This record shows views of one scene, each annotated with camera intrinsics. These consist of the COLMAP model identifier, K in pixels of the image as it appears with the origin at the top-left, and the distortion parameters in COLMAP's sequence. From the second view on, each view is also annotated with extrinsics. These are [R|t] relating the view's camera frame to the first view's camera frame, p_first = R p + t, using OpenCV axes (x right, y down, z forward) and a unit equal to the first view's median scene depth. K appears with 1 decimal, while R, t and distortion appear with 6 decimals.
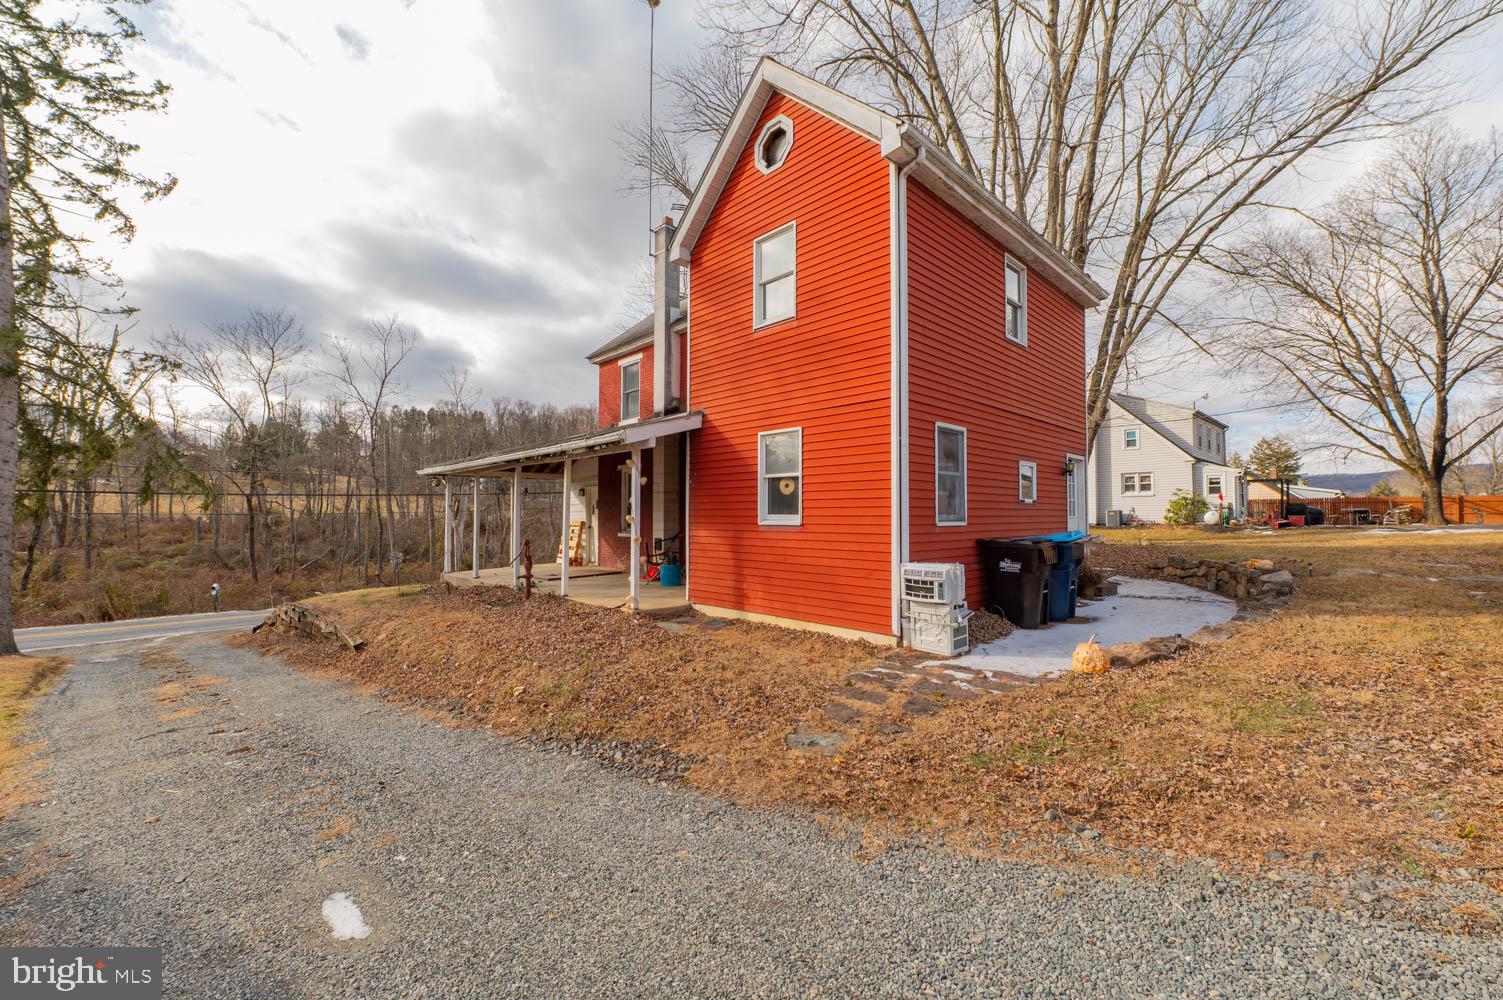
lens RADIAL K [[592.2, 0, 753.1], [0, 592.2, 503.9], [0, 0, 1]] dist [-0.006318, -0.001874]
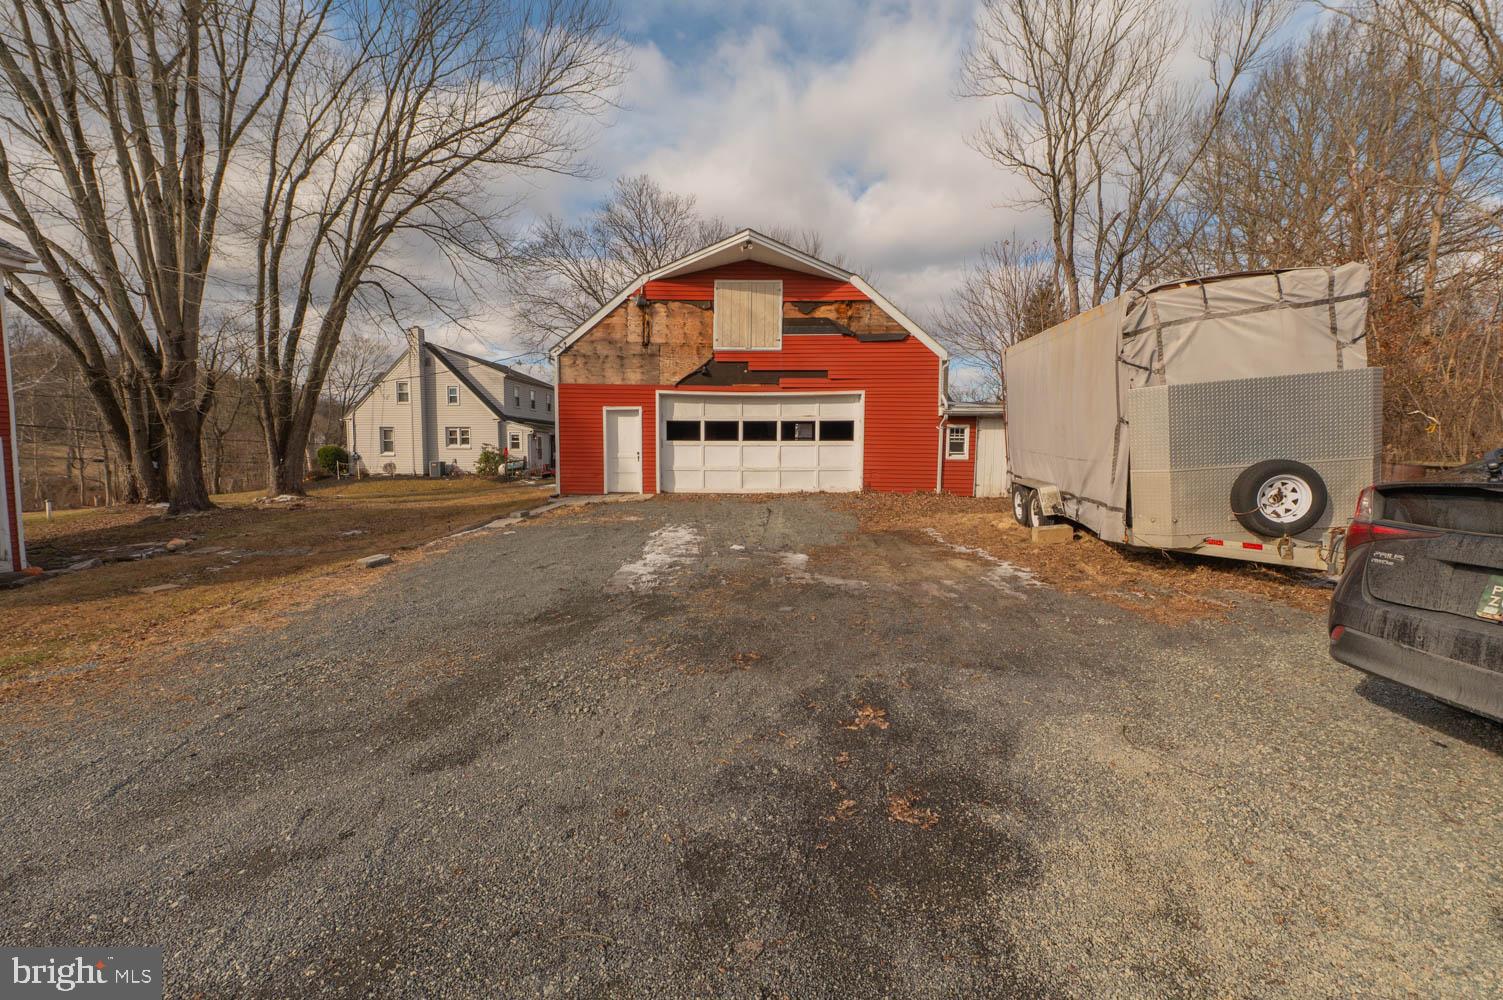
lens RADIAL K [[592.2, 0, 747.9], [0, 592.2, 502.8], [0, 0, 1]] dist [-0.006318, -0.001874]
pose [[0.727183, -0.053084, 0.684388, 0.306634], [-0.020874, 0.994834, 0.099343, -0.035964], [-0.686126, -0.086527, 0.722318, -0.178420]]
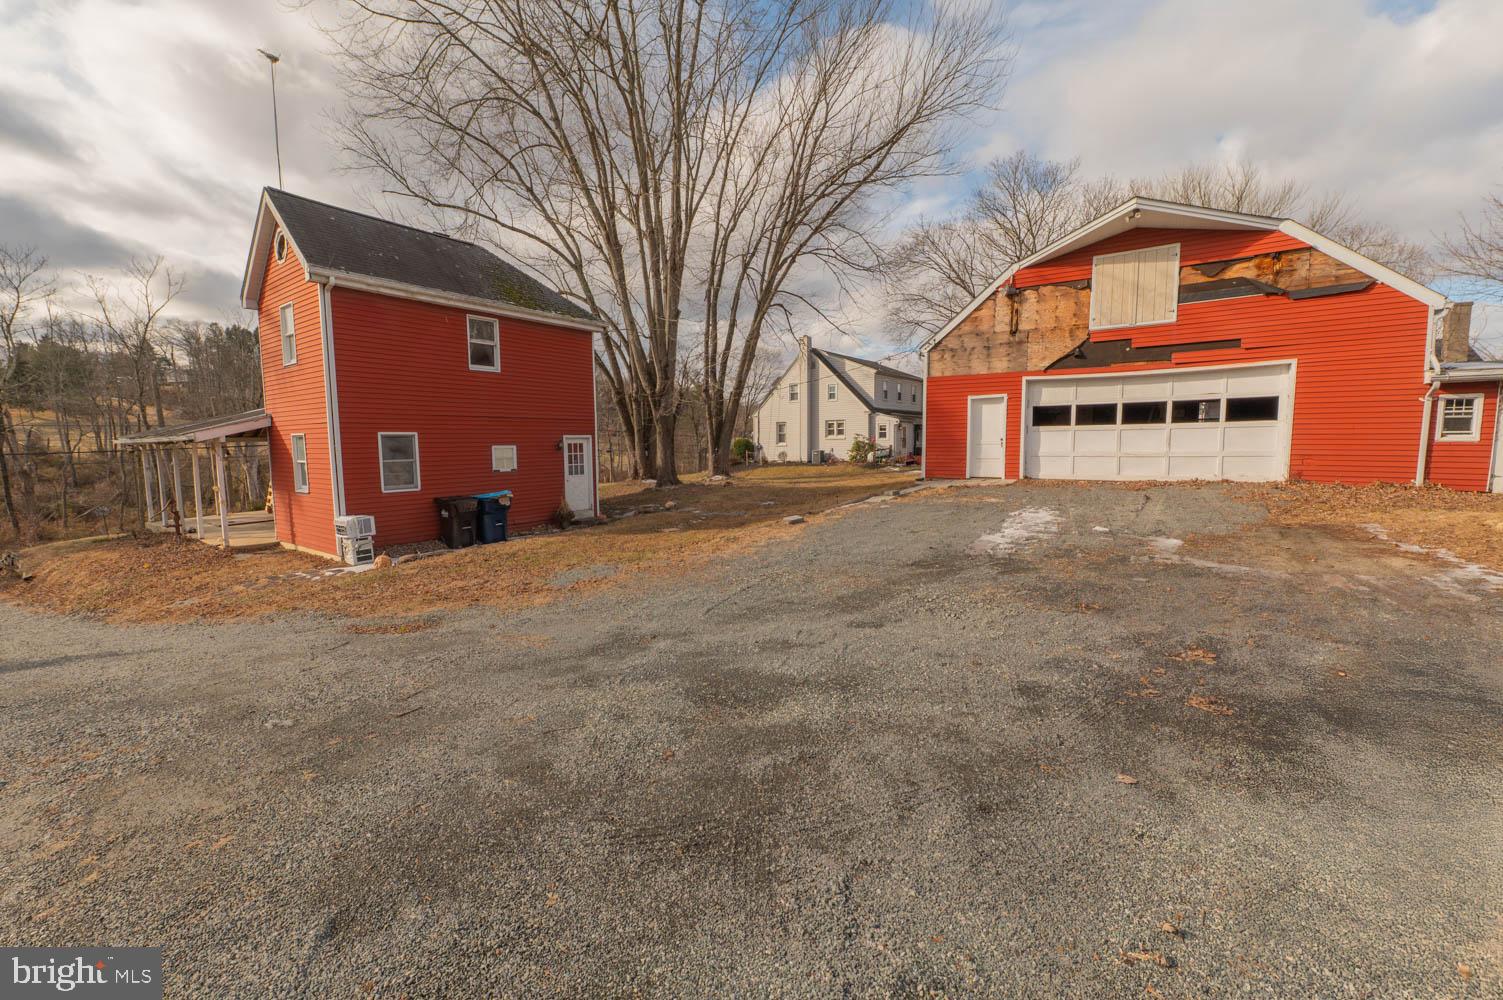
lens RADIAL K [[592.2, 0, 751.7], [0, 592.2, 500.0], [0, 0, 1]] dist [-0.006318, -0.001874]
pose [[0.984862, -0.026501, 0.171304, 0.276903], [0.006348, 0.993096, 0.117134, -0.035341], [-0.173226, -0.114274, 0.978230, -0.226529]]
